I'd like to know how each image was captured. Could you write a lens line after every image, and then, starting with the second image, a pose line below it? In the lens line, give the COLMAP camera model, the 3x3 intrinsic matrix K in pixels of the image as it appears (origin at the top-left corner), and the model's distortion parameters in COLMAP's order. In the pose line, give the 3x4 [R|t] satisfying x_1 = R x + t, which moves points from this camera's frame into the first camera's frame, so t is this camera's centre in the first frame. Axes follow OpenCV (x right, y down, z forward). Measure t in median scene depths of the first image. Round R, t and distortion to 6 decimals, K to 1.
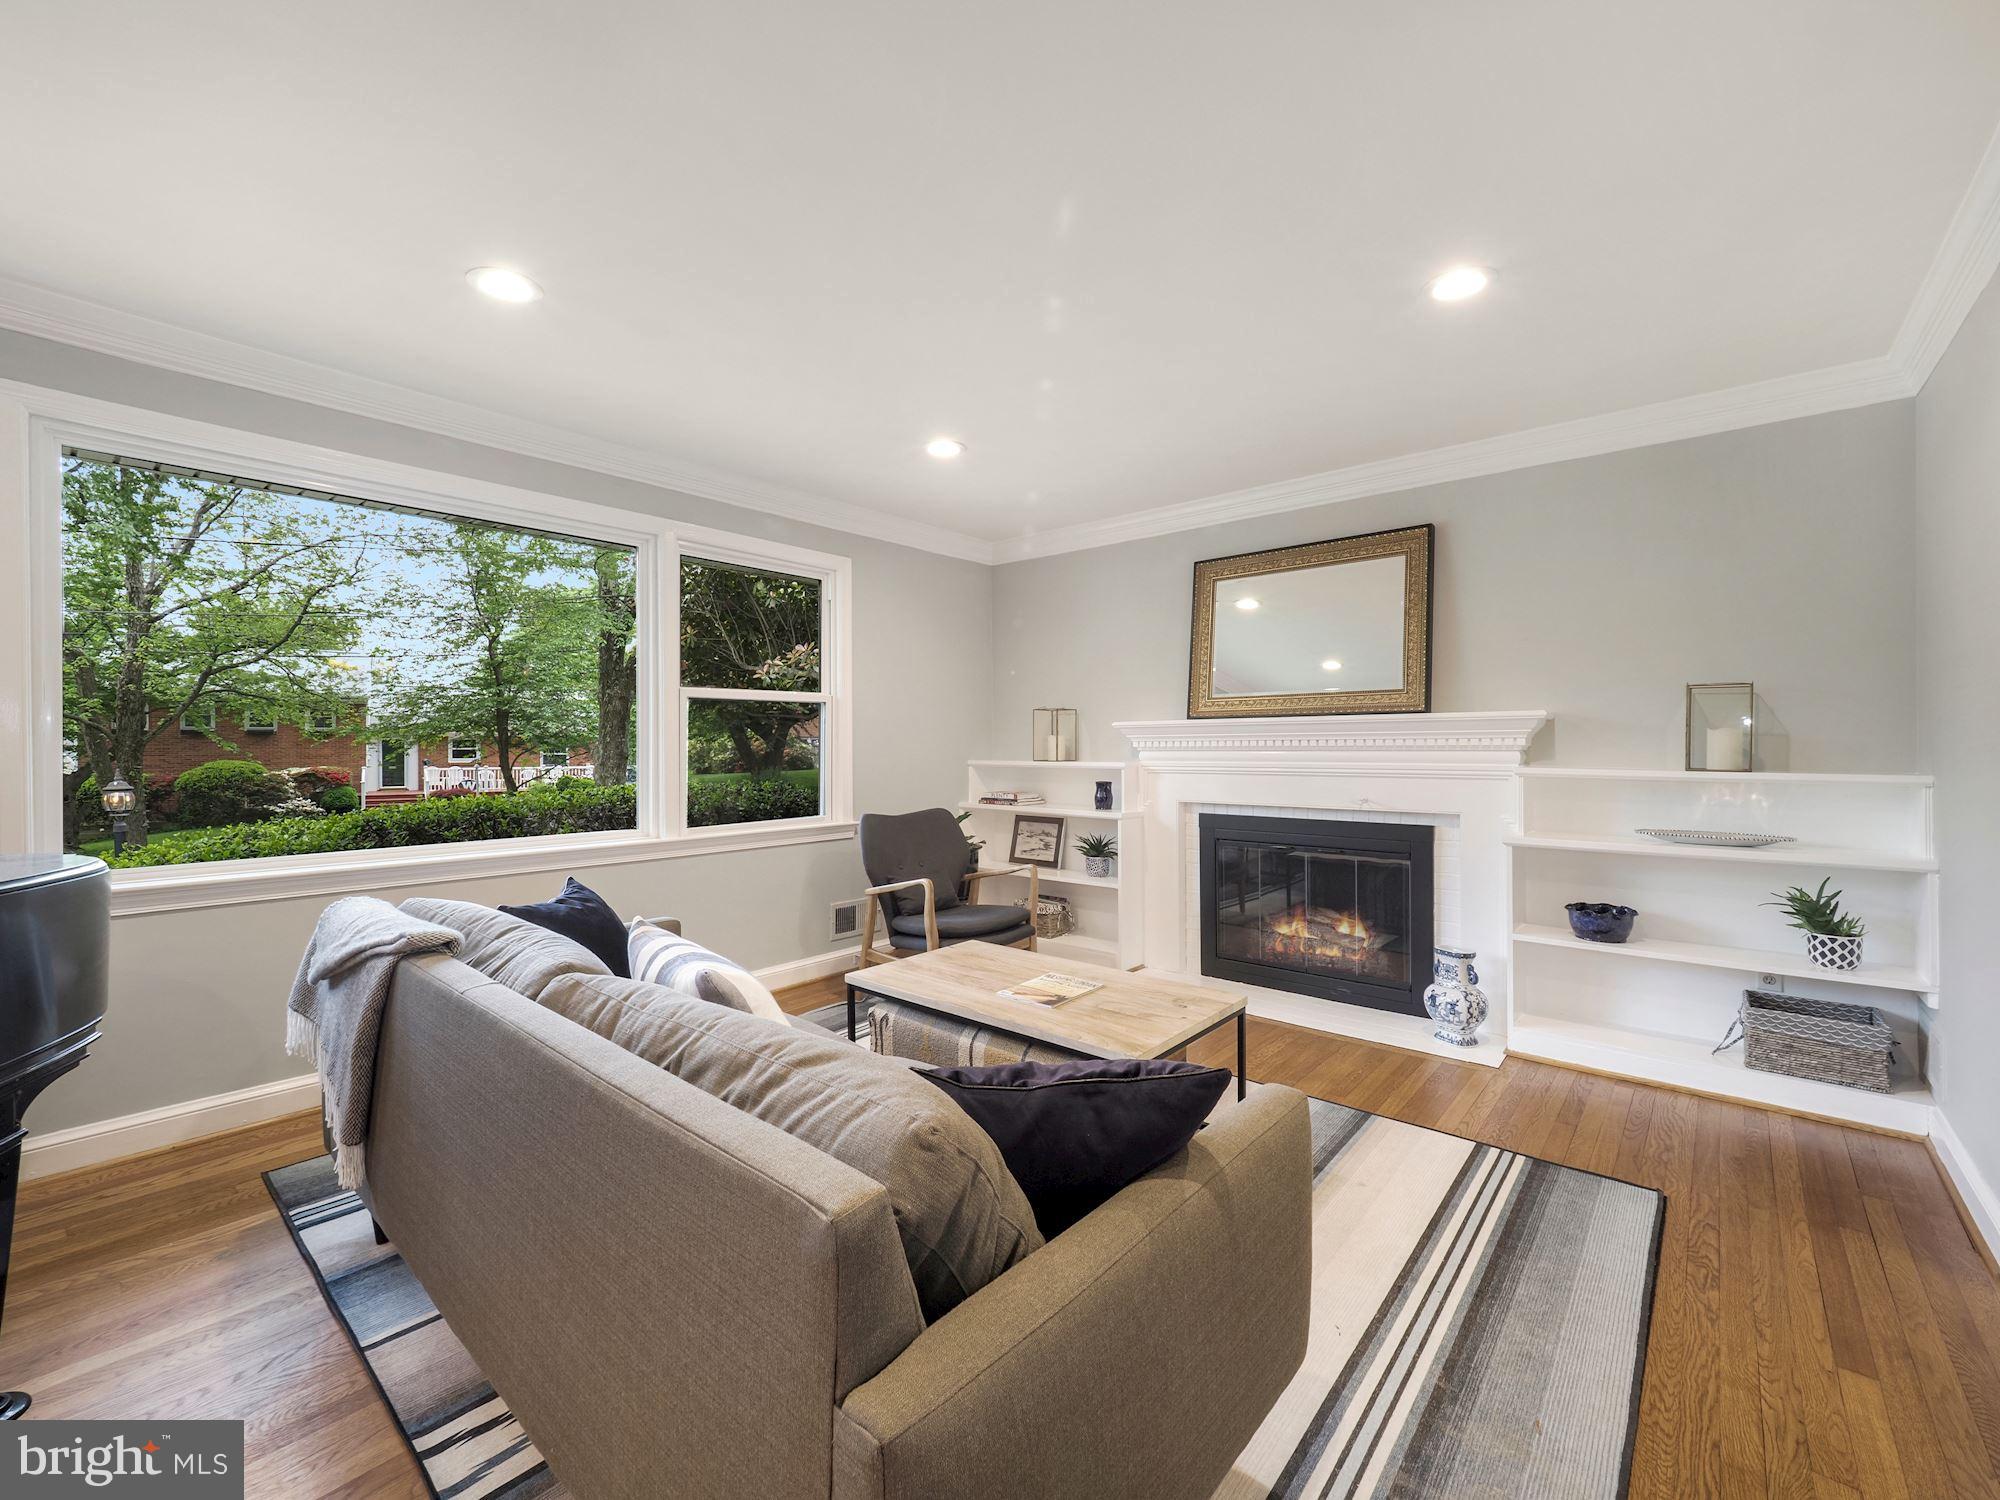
lens RADIAL K [[845.4, 0, 996.7], [0, 845.4, 743.9], [0, 0, 1]] dist [-0.004627, -0.001962]
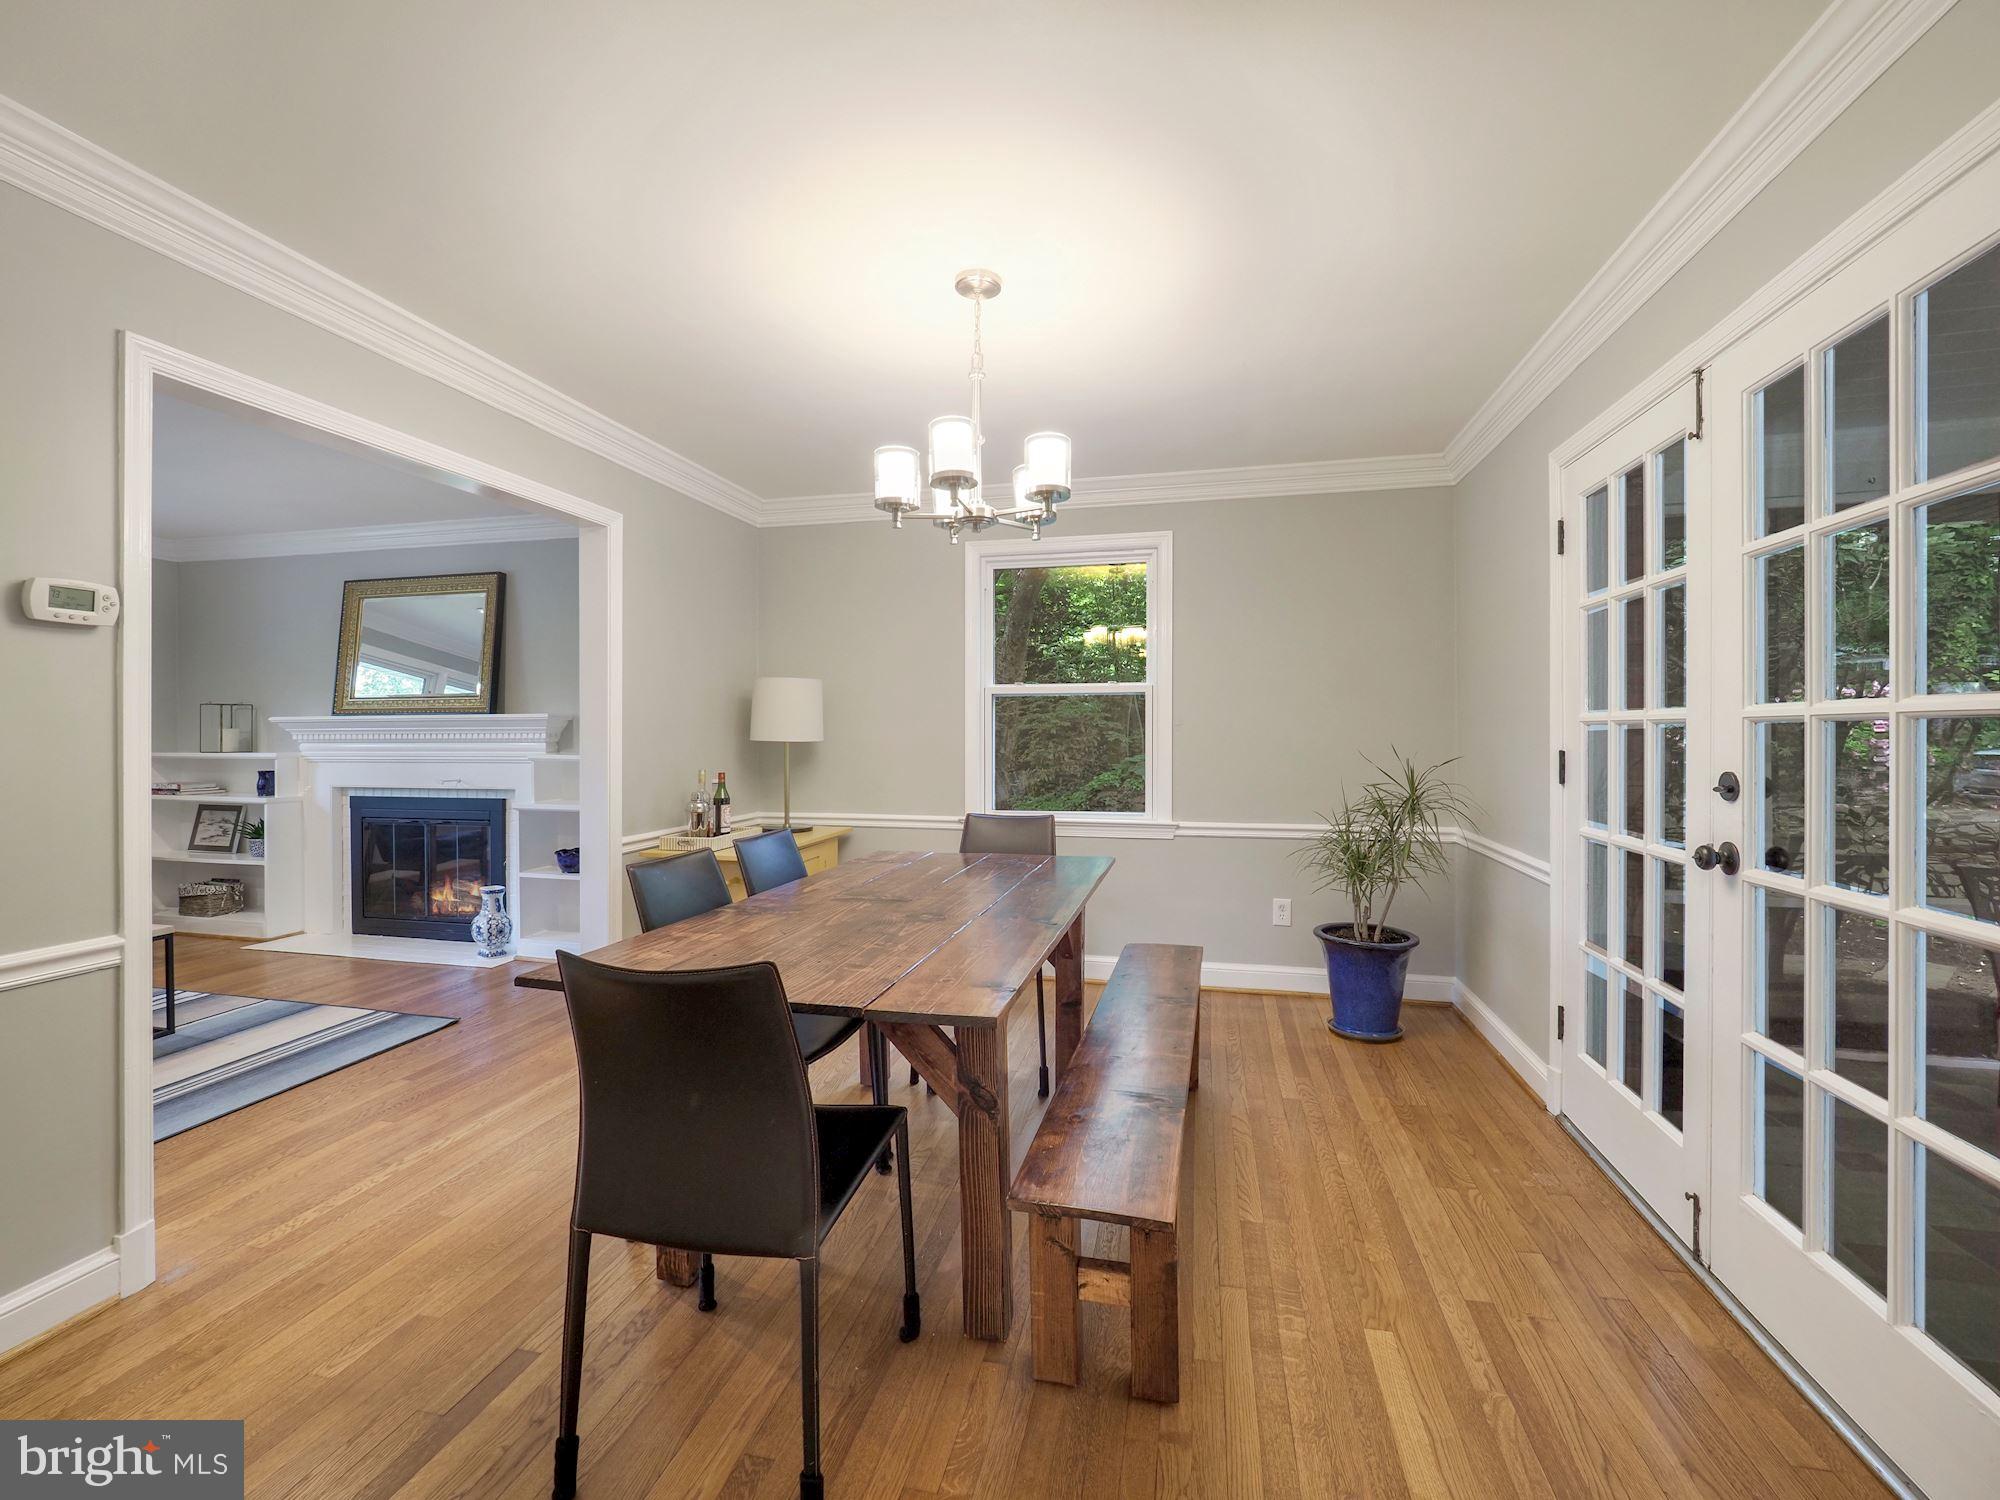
lens RADIAL K [[845.4, 0, 985.3], [0, 845.4, 735.4], [0, 0, 1]] dist [-0.004627, -0.001962]
pose [[0.887251, -0.000674, 0.461287, 0.474541], [-0.000180, 0.999998, 0.001808, -0.004278], [-0.461287, -0.001688, 0.887249, -0.436375]]
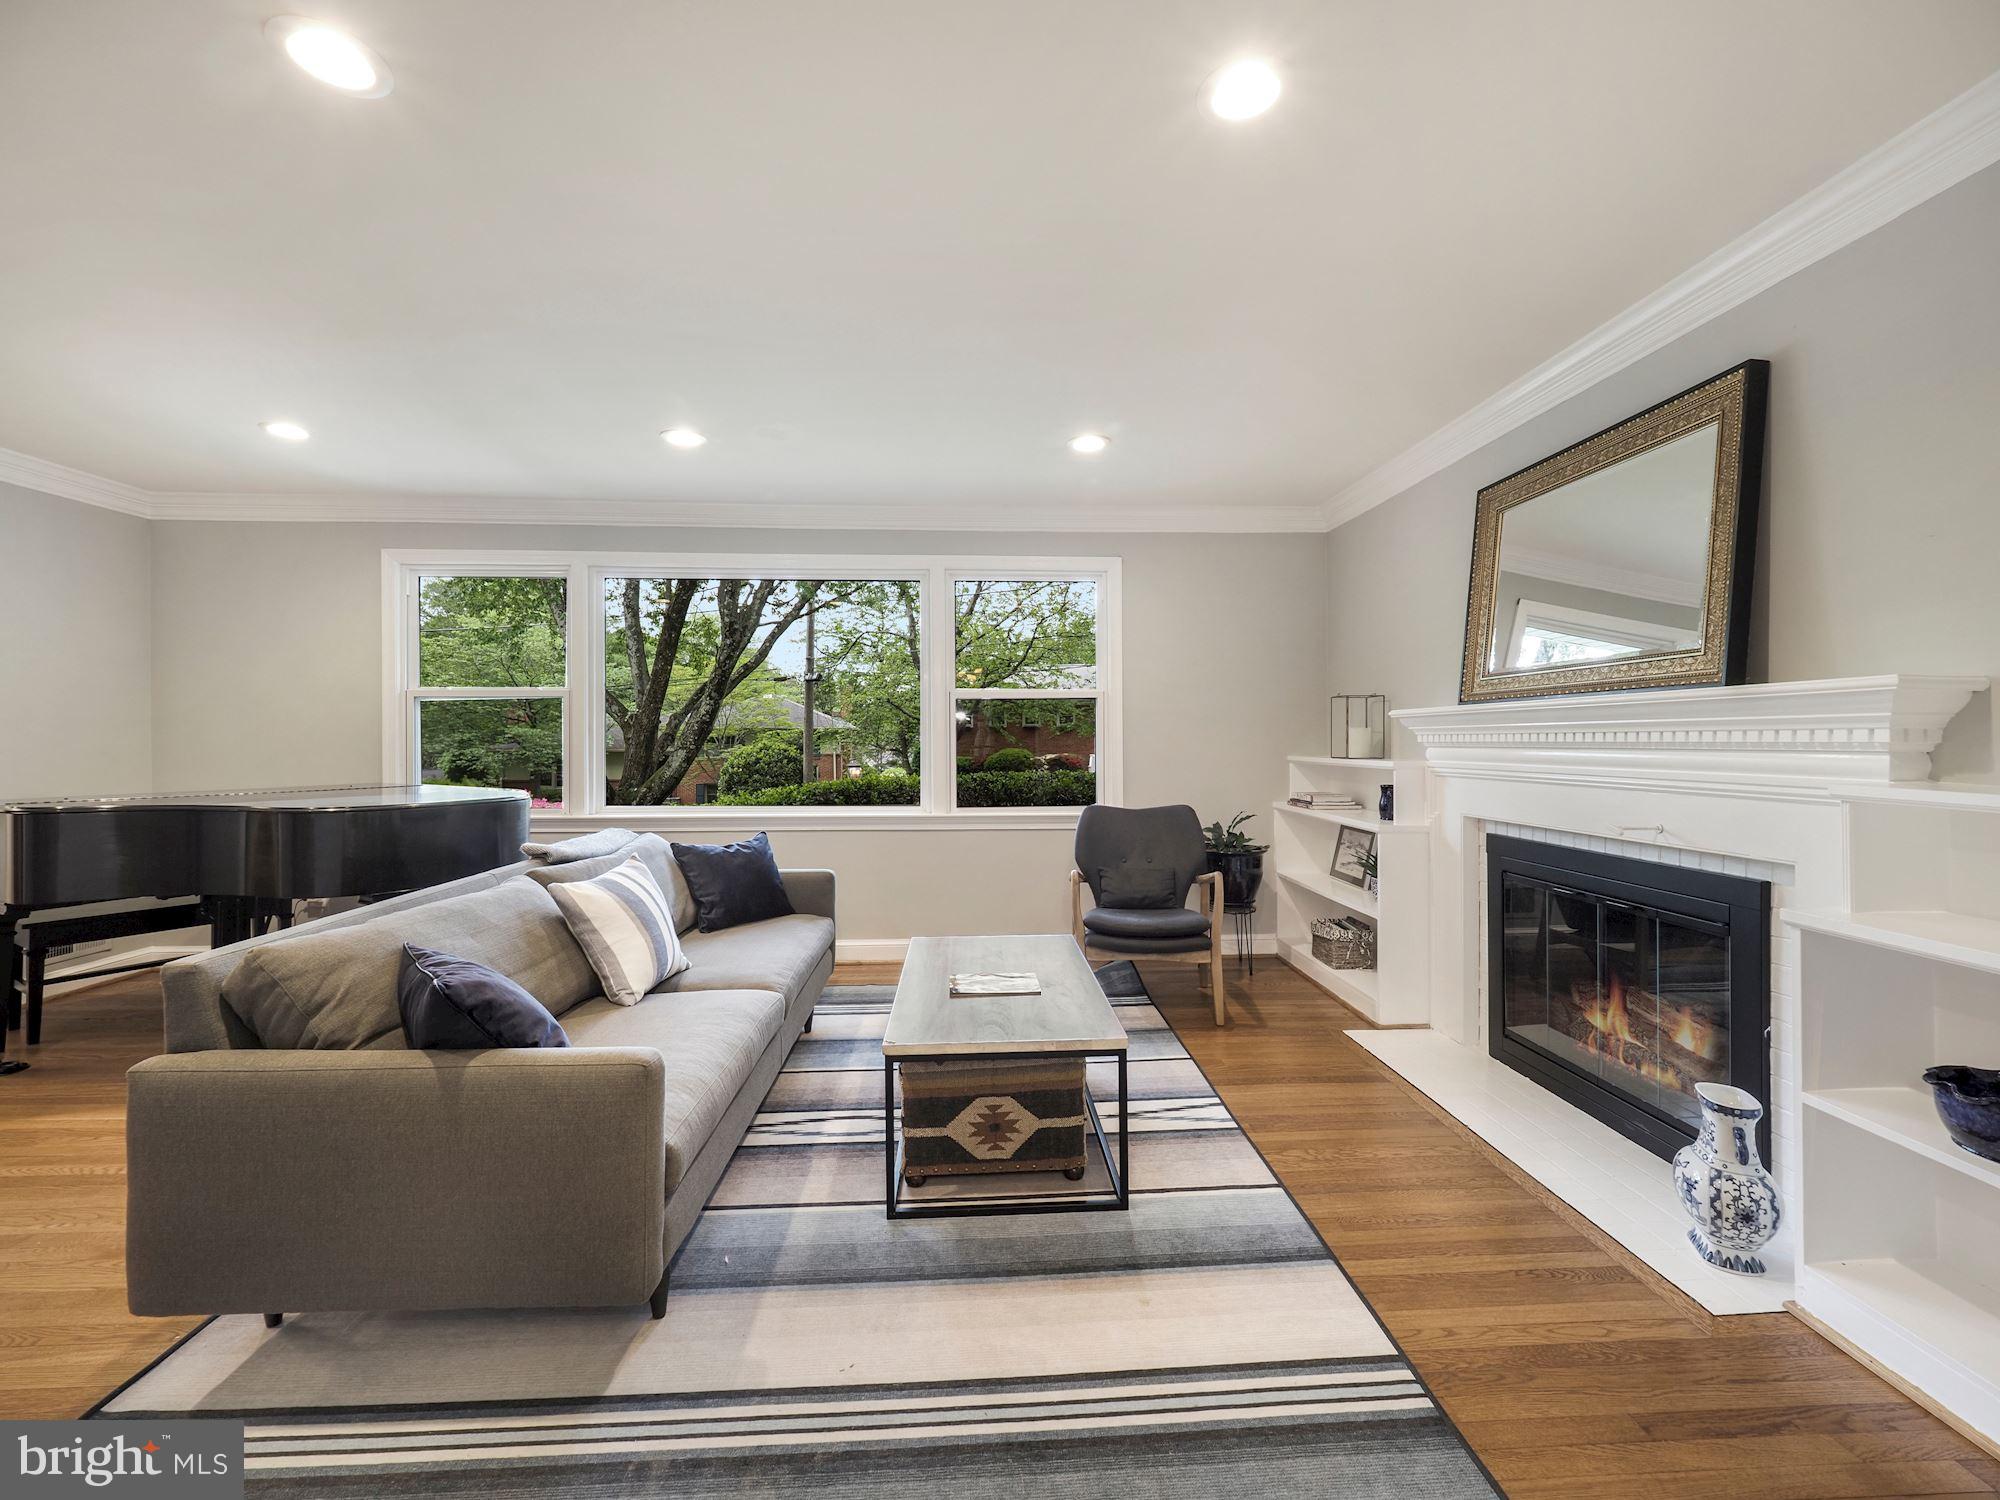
lens RADIAL K [[845.4, 0, 1000.1], [0, 845.4, 733.8], [0, 0, 1]] dist [-0.004627, -0.001962]
pose [[0.689588, -0.002774, -0.724197, 0.471090], [0.000825, 0.999995, -0.003046, -0.001982], [0.724202, 0.001503, 0.689587, 0.186629]]
